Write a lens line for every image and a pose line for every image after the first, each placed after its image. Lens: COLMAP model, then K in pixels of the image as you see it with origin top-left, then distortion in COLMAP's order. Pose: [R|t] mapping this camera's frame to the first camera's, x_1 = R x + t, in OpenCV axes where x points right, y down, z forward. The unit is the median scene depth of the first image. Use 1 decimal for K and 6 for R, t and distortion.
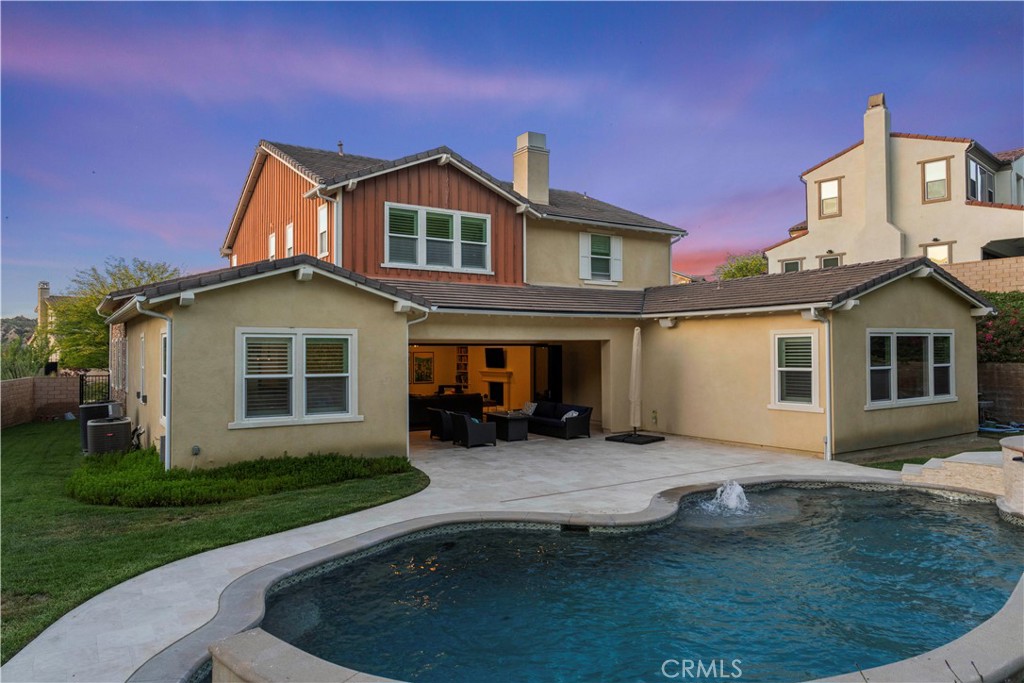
lens RADIAL K [[656.8, 0, 512.0], [0, 656.8, 341.5], [0, 0, 1]] dist [0.006014, 0.002011]
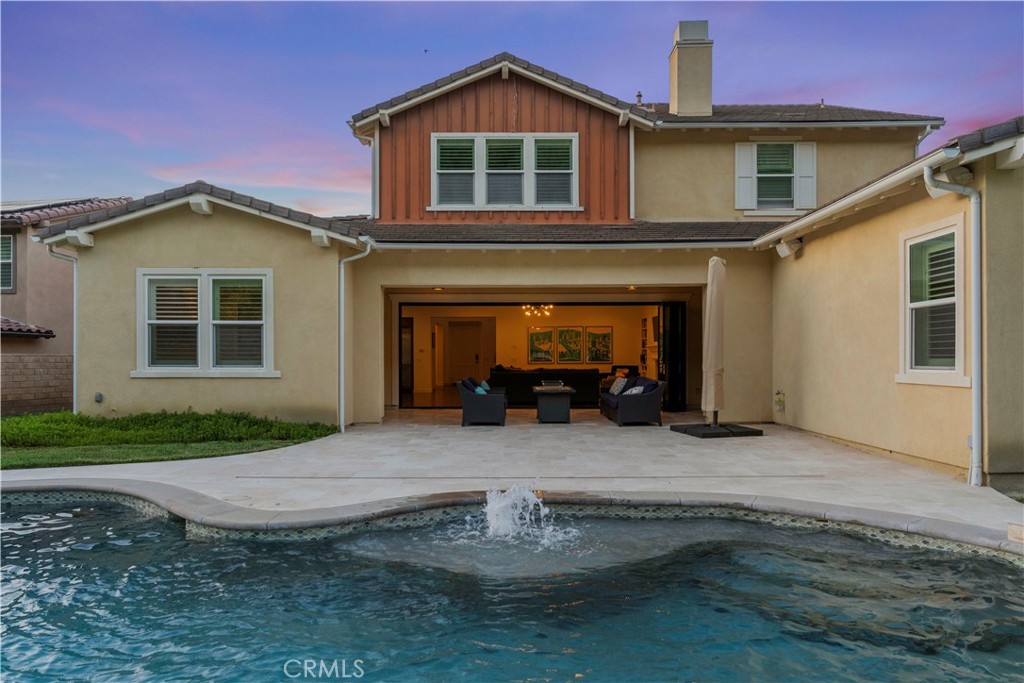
lens RADIAL K [[673.1, 0, 512.7], [0, 673.1, 354.8], [0, 0, 1]] dist [0.004133, -0.002003]
pose [[0.843865, 0.002749, -0.536549, 0.359190], [0.006442, 0.999863, 0.015254, 0.059582], [0.536518, -0.016329, 0.843731, 0.321123]]
